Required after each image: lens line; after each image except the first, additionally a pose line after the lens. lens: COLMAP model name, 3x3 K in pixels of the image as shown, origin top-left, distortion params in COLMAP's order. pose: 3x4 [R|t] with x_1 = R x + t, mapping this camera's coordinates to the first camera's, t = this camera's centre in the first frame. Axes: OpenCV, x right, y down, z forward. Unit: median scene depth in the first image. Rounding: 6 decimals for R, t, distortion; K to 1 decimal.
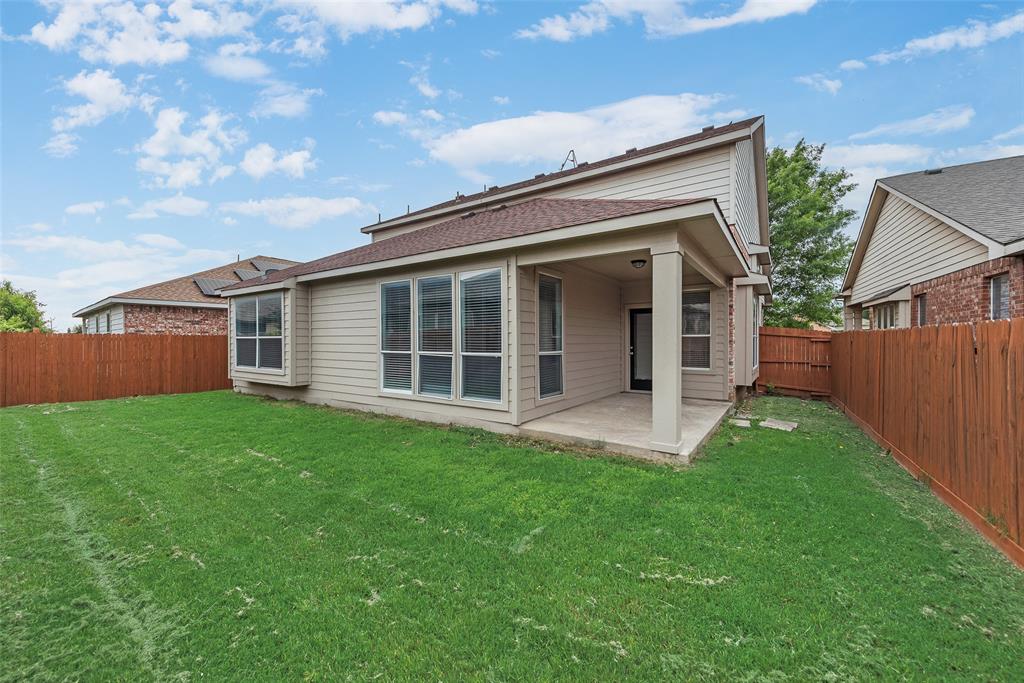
lens RADIAL K [[391.0, 0, 483.9], [0, 391.0, 337.6], [0, 0, 1]] dist [-0.000997, -0.000203]
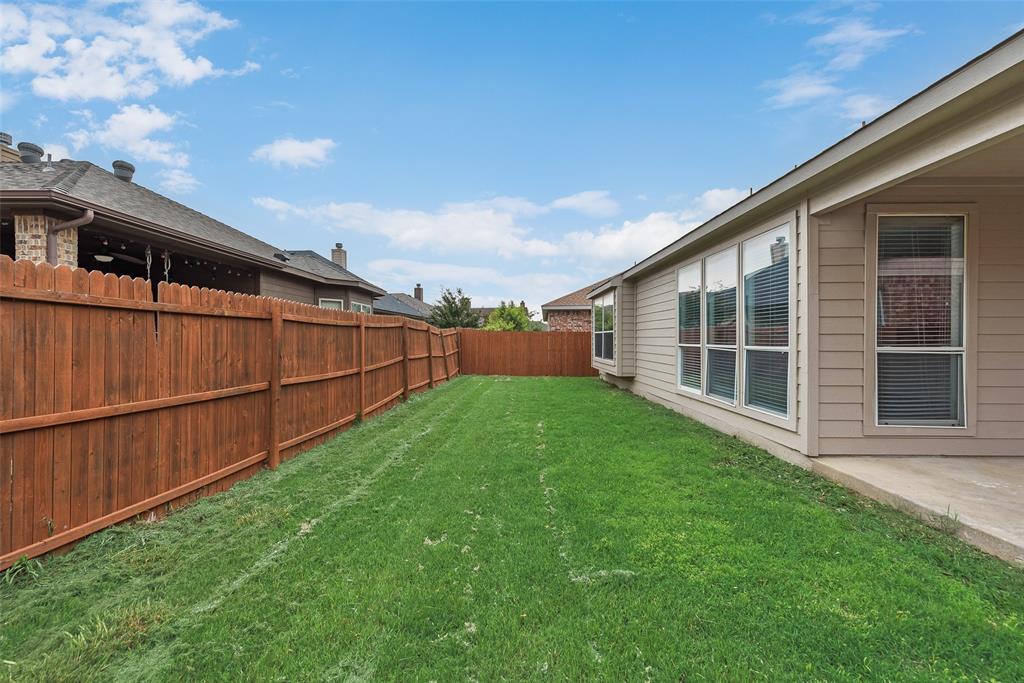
lens RADIAL K [[391.0, 0, 515.5], [0, 391.0, 341.3], [0, 0, 1]] dist [-0.000997, -0.000203]
pose [[0.578365, 0.005430, -0.815760, 0.309666], [0.006539, 0.999915, 0.011291, 0.017668], [0.815752, -0.011864, 0.578280, 0.194795]]
